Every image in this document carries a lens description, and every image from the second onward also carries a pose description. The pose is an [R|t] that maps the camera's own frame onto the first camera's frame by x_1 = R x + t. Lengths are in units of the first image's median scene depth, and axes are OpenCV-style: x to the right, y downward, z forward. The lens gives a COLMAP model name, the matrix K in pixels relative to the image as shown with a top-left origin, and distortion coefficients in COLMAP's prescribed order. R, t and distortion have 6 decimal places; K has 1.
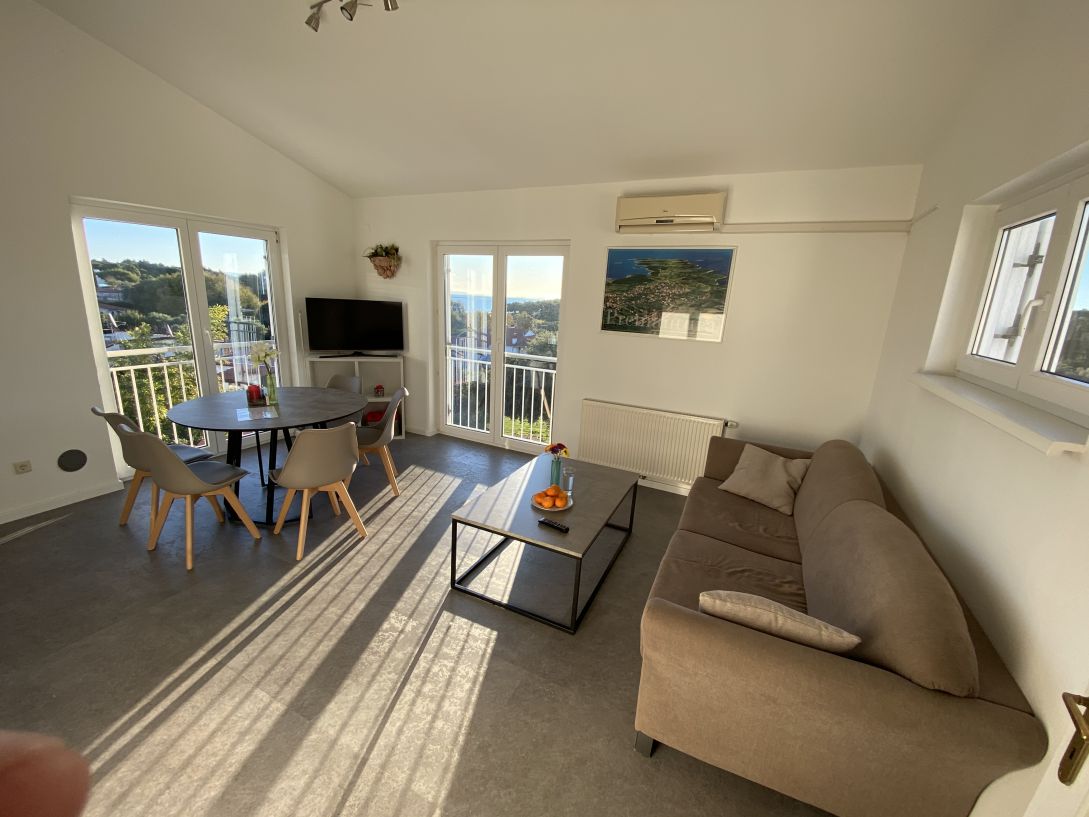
lens RADIAL K [[443.3, 0, 553.2], [0, 443.3, 411.2], [0, 0, 1]] dist [0.000012, -0.000464]
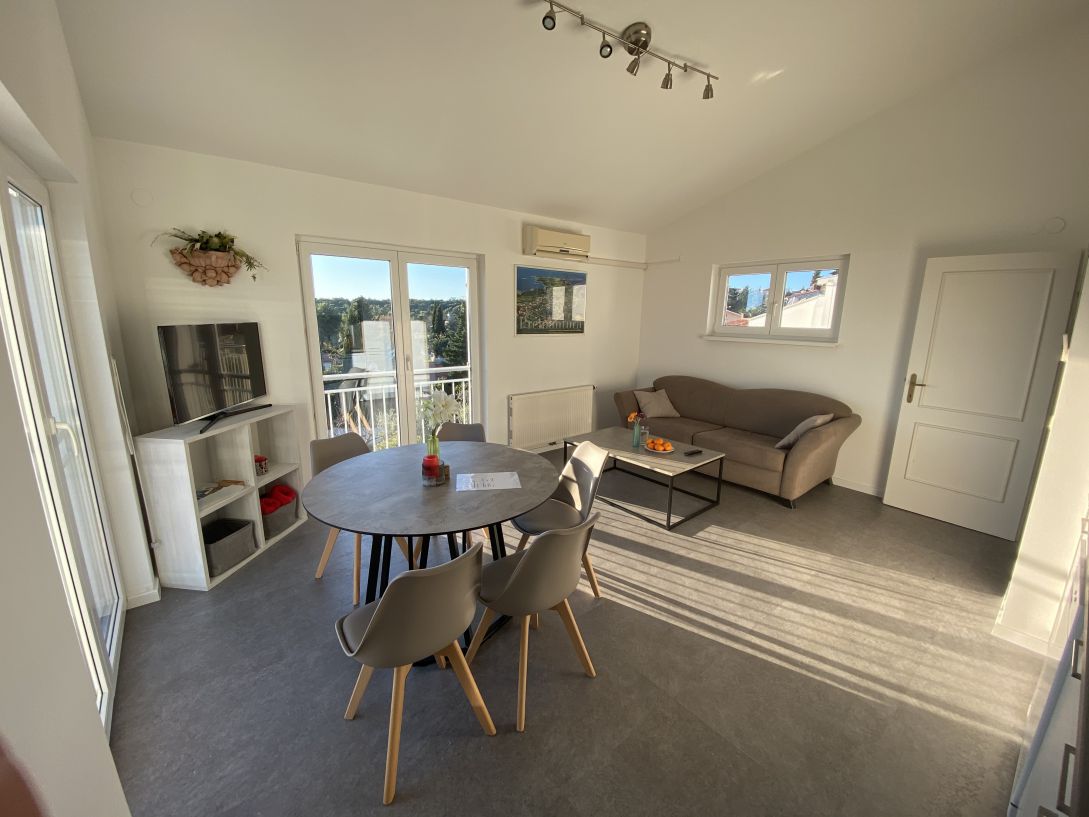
lens RADIAL K [[438.8, 0, 544.2], [0, 438.8, 402.0], [0, 0, 1]] dist [0.001122, 0.000035]
pose [[0.416688, -0.230910, 0.879234, -0.795358], [0.226682, 0.963041, 0.145490, -0.139383], [-0.880333, 0.138683, 0.453631, 0.367733]]
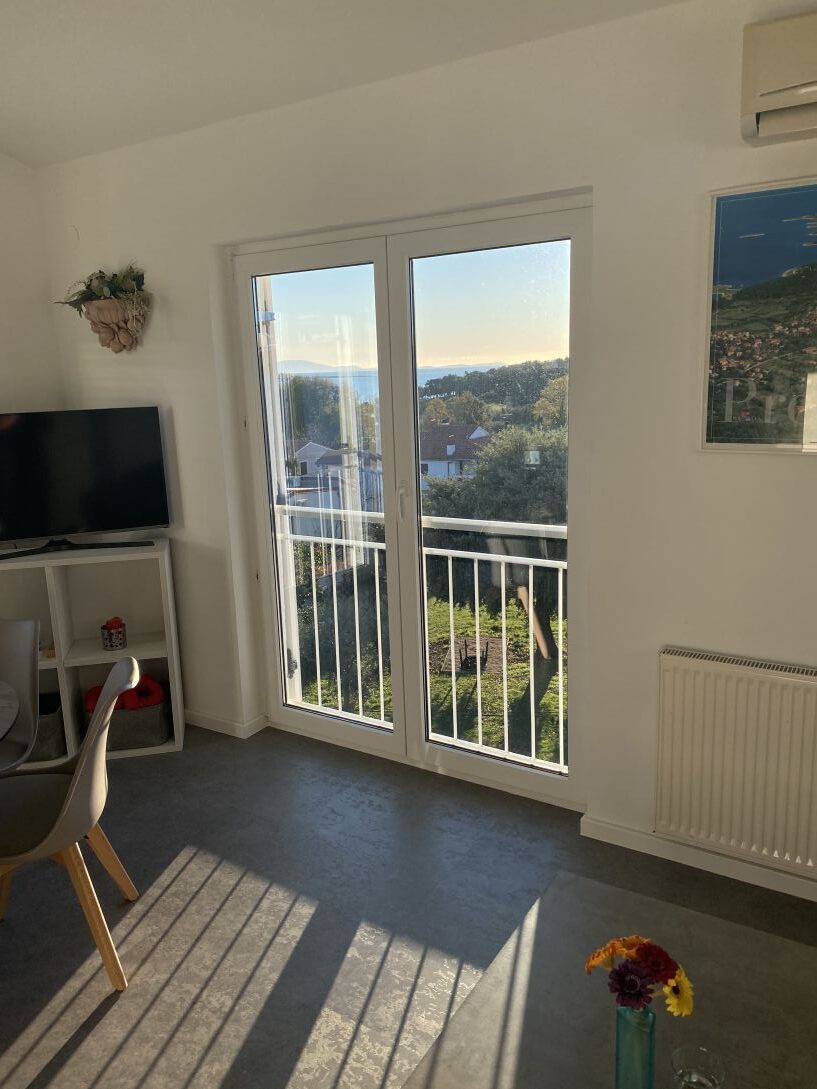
lens RADIAL K [[840.0, 0, 408.5], [0, 840.0, 544.5], [0, 0, 1]] dist [0.001977, 0.002002]
pose [[0.988964, -0.060462, -0.135261, -0.025552], [0.053648, 0.997128, -0.053465, -0.073953], [0.138105, 0.045618, 0.989366, 0.303354]]
